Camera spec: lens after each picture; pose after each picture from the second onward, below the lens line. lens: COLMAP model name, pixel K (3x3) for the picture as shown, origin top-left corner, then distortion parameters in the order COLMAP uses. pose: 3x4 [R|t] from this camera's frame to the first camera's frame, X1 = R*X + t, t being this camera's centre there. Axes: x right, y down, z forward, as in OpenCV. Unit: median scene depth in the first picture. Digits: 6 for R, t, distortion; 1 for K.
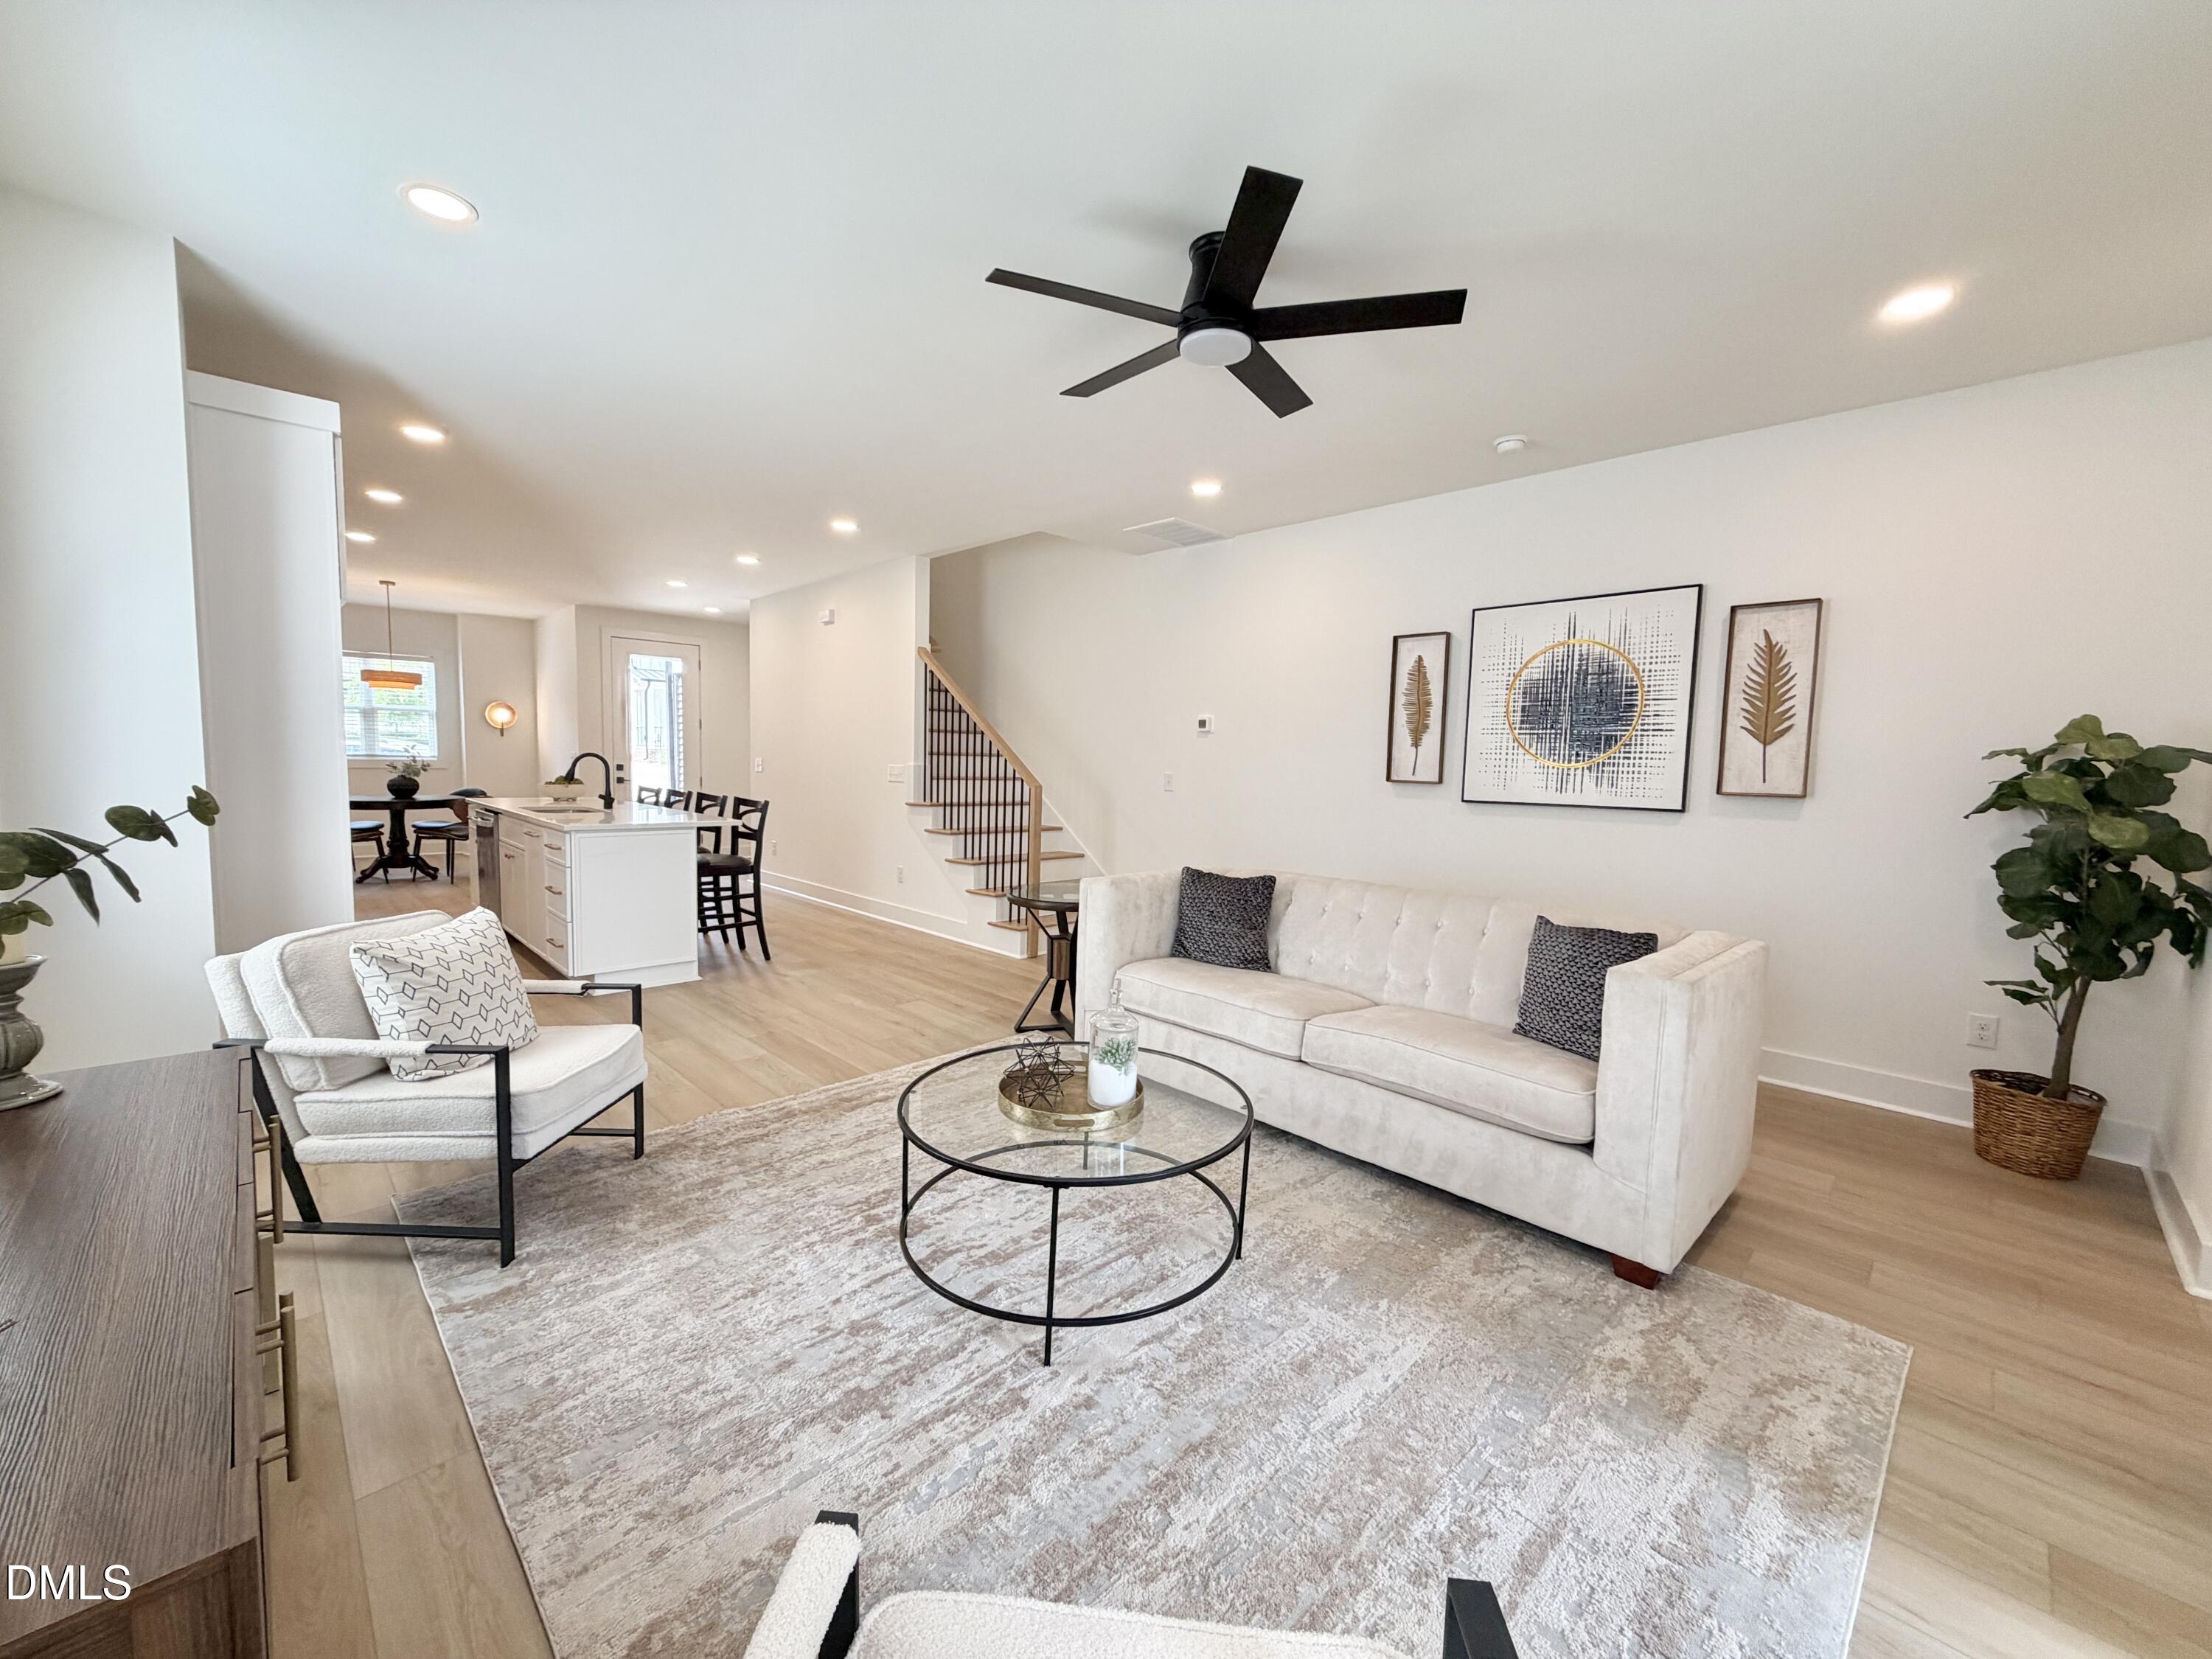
lens RADIAL K [[880.9, 0, 1097.8], [0, 880.9, 832.3], [0, 0, 1]] dist [-0.000330, 0.000082]
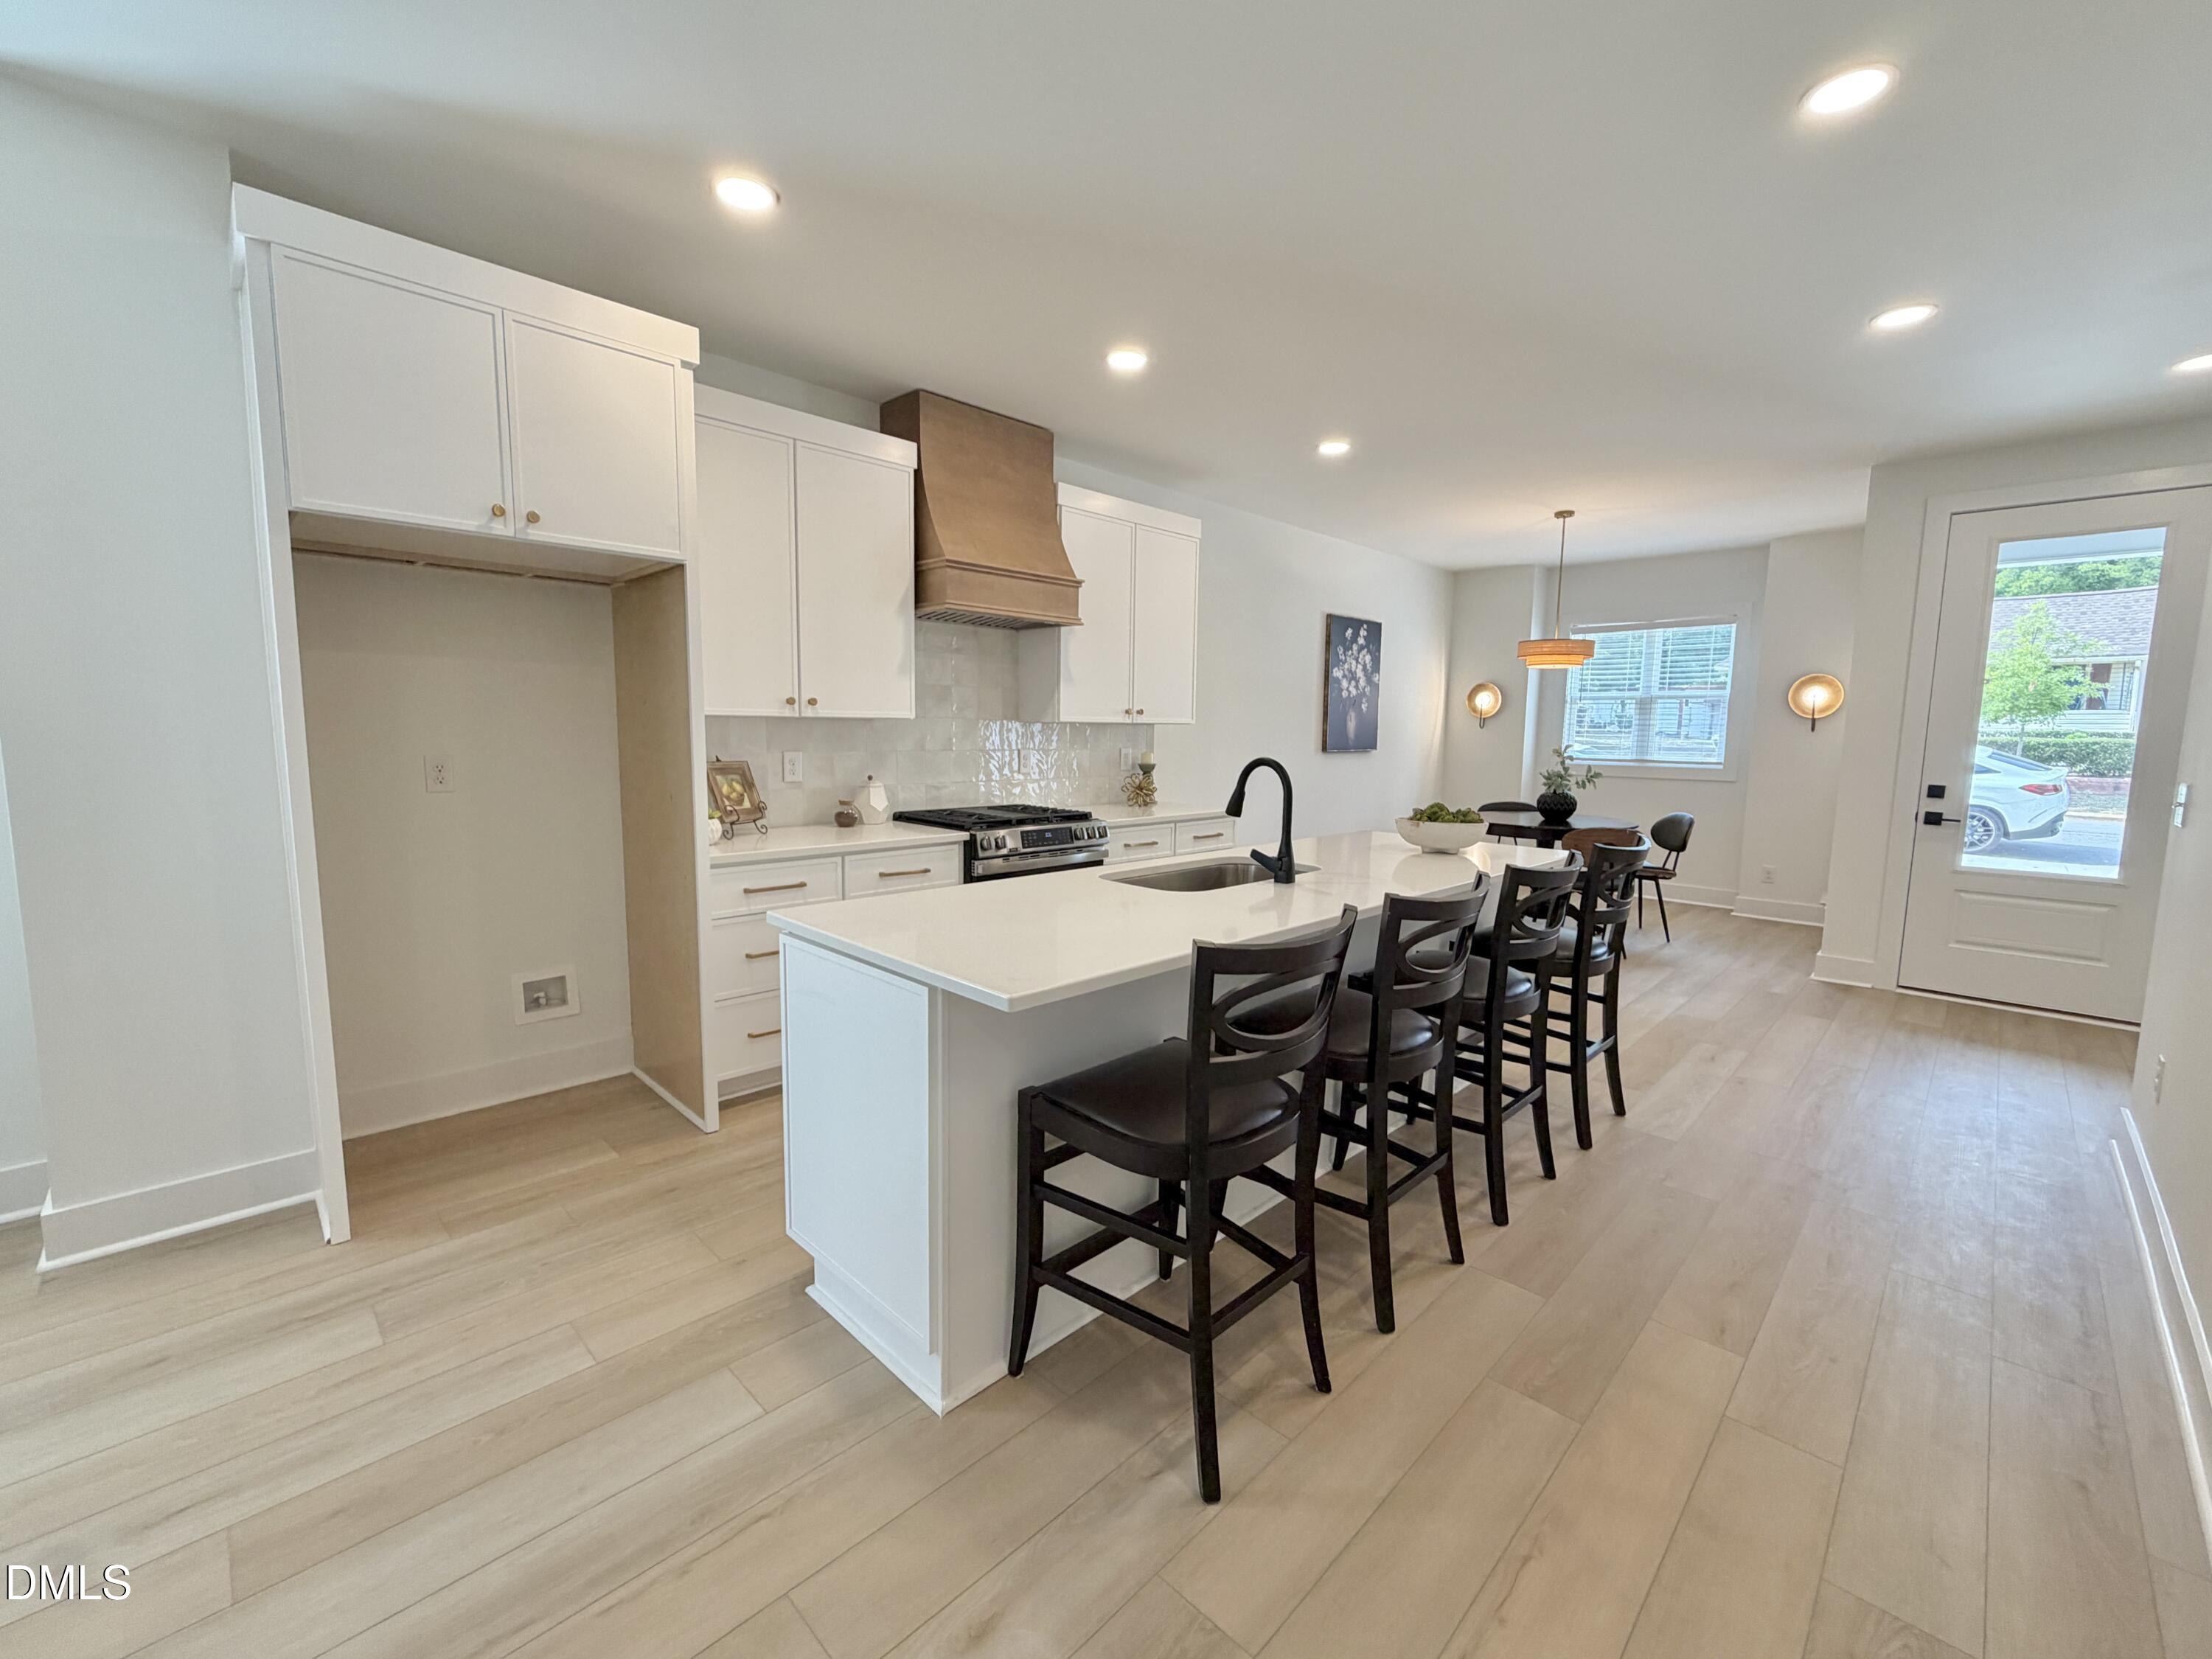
lens RADIAL K [[910.4, 0, 1098.2], [0, 910.4, 832.5], [0, 0, 1]] dist [0.000617, -0.000009]
pose [[0.017839, 0.089750, -0.995805, -0.156600], [-0.097597, 0.991363, 0.087602, -0.133657], [0.995066, 0.095625, 0.026444, 1.428820]]
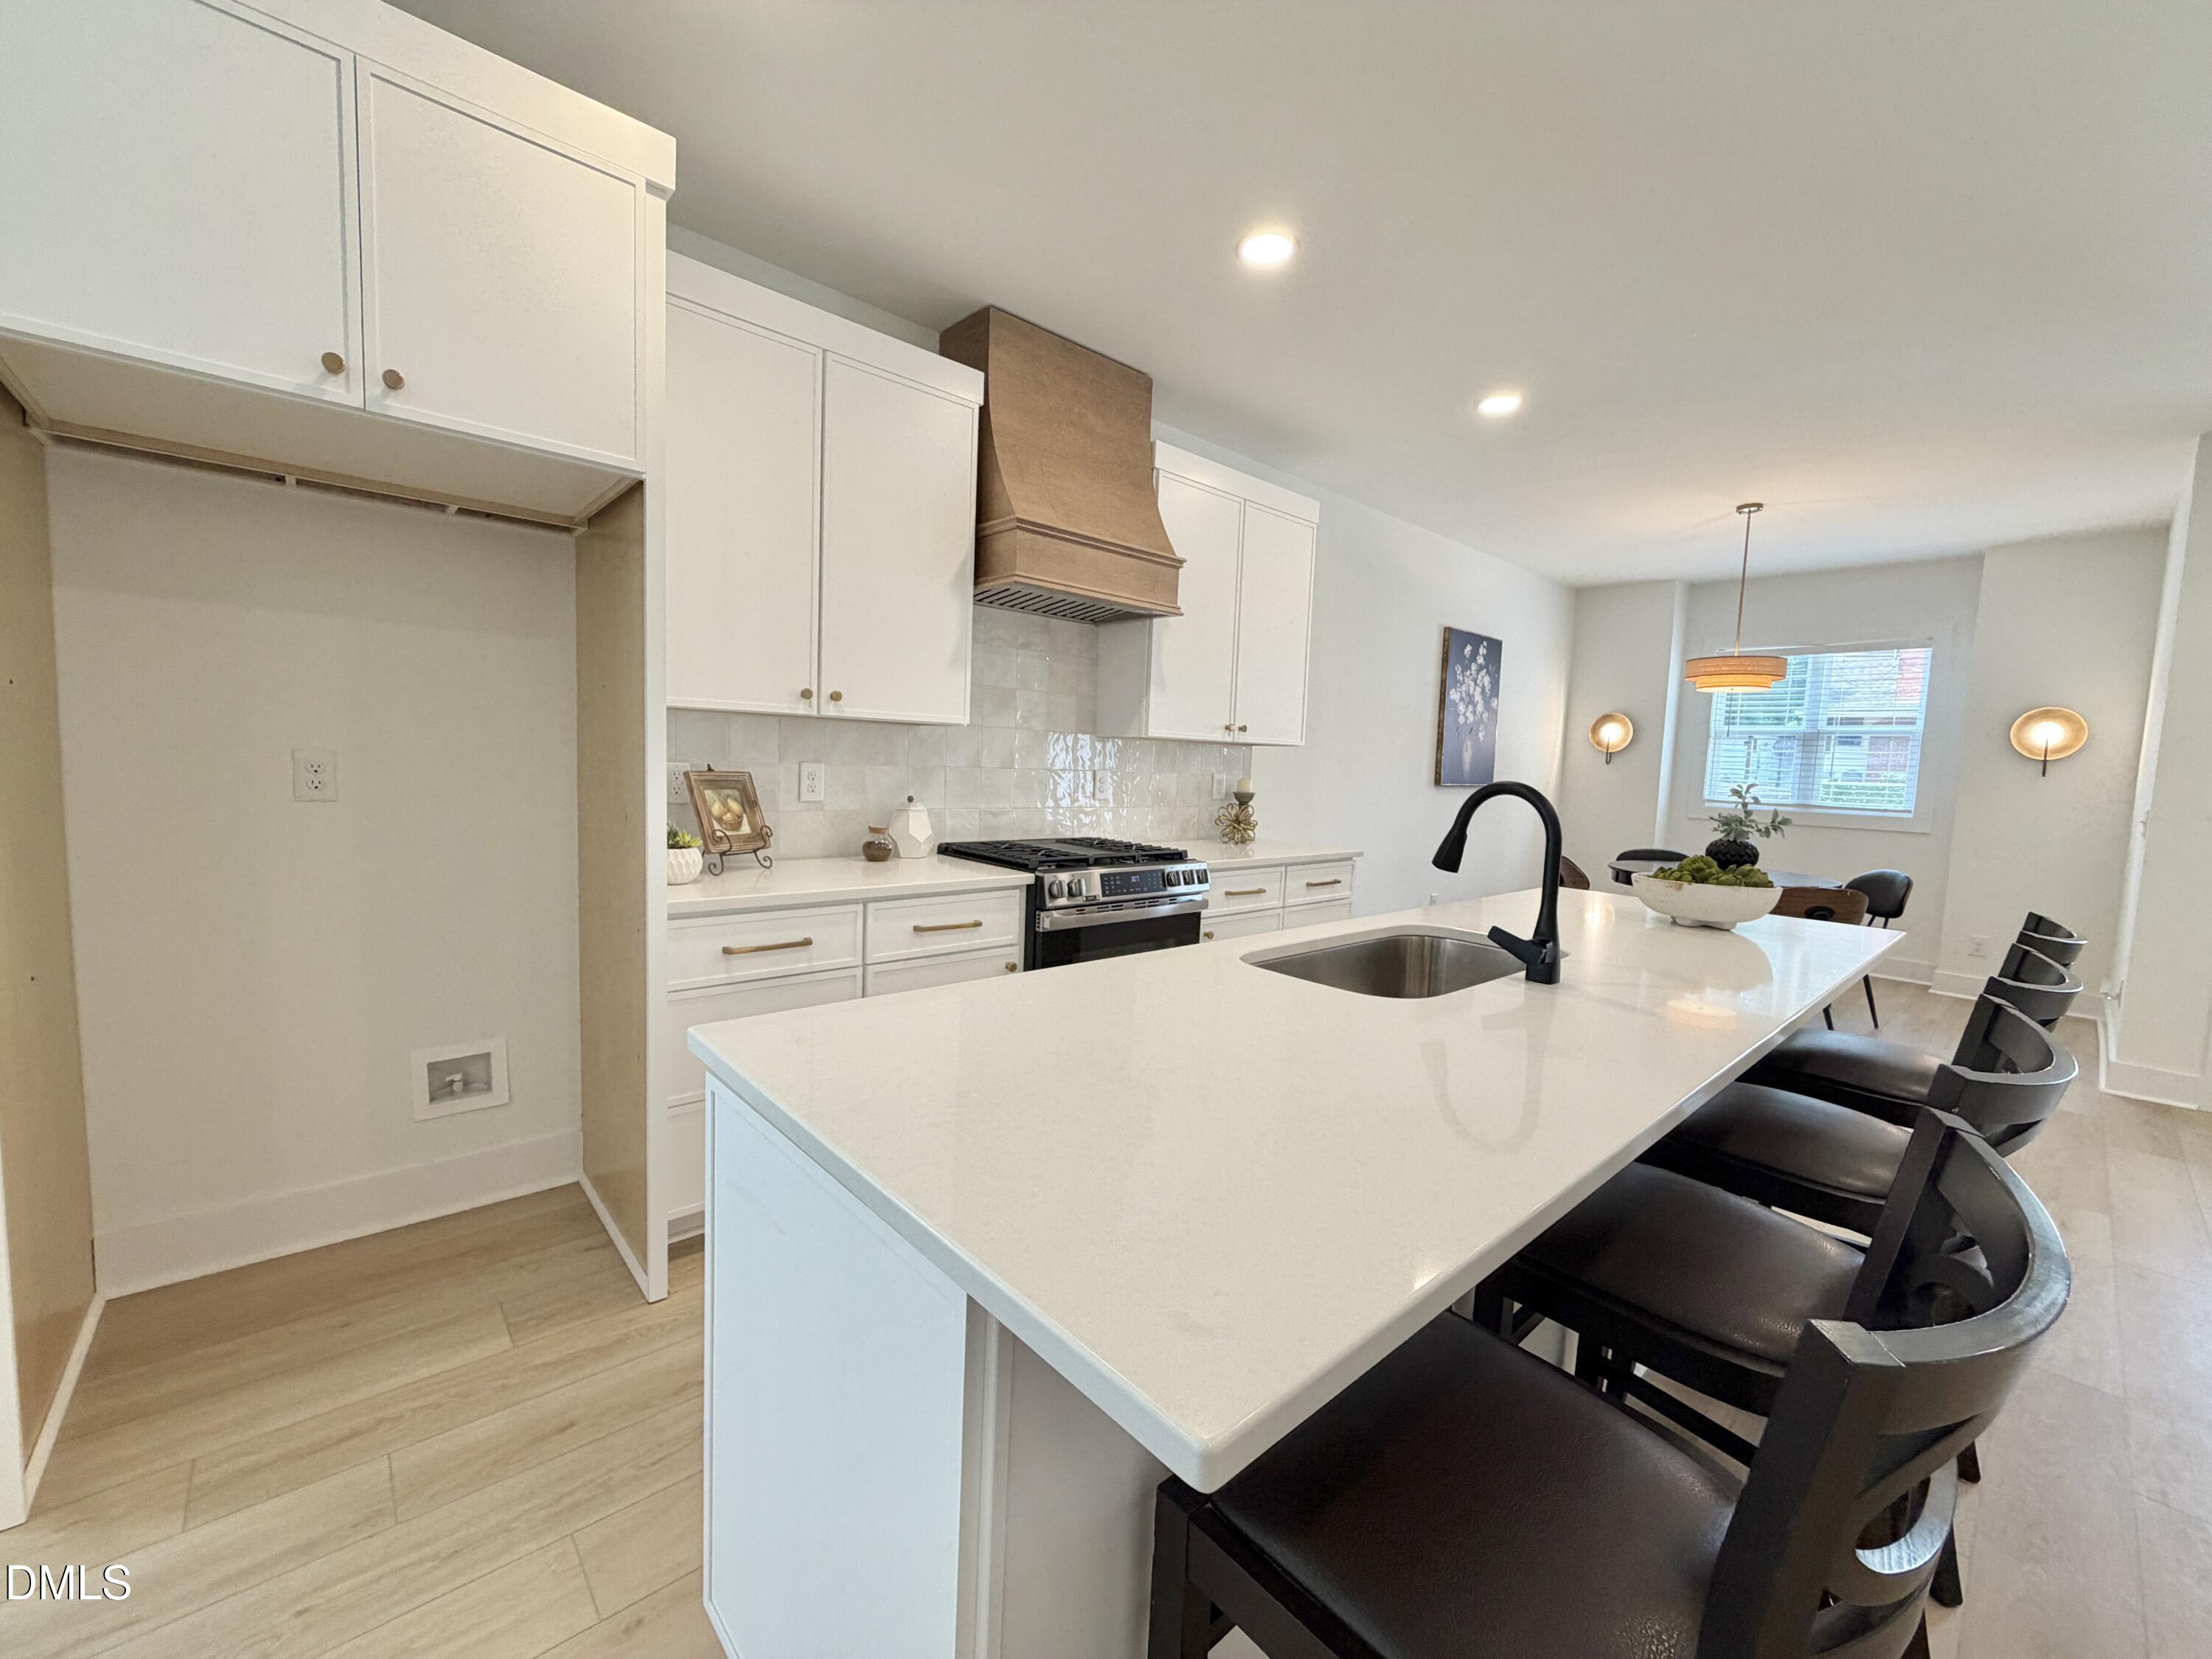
lens RADIAL K [[880.9, 0, 1097.8], [0, 880.9, 832.3], [0, 0, 1]] dist [-0.000330, 0.000082]
pose [[-0.037766, 0.056849, -0.997668, -0.436759], [-0.123523, 0.990458, 0.061114, -0.117572], [0.991623, 0.125543, -0.030383, 1.382870]]
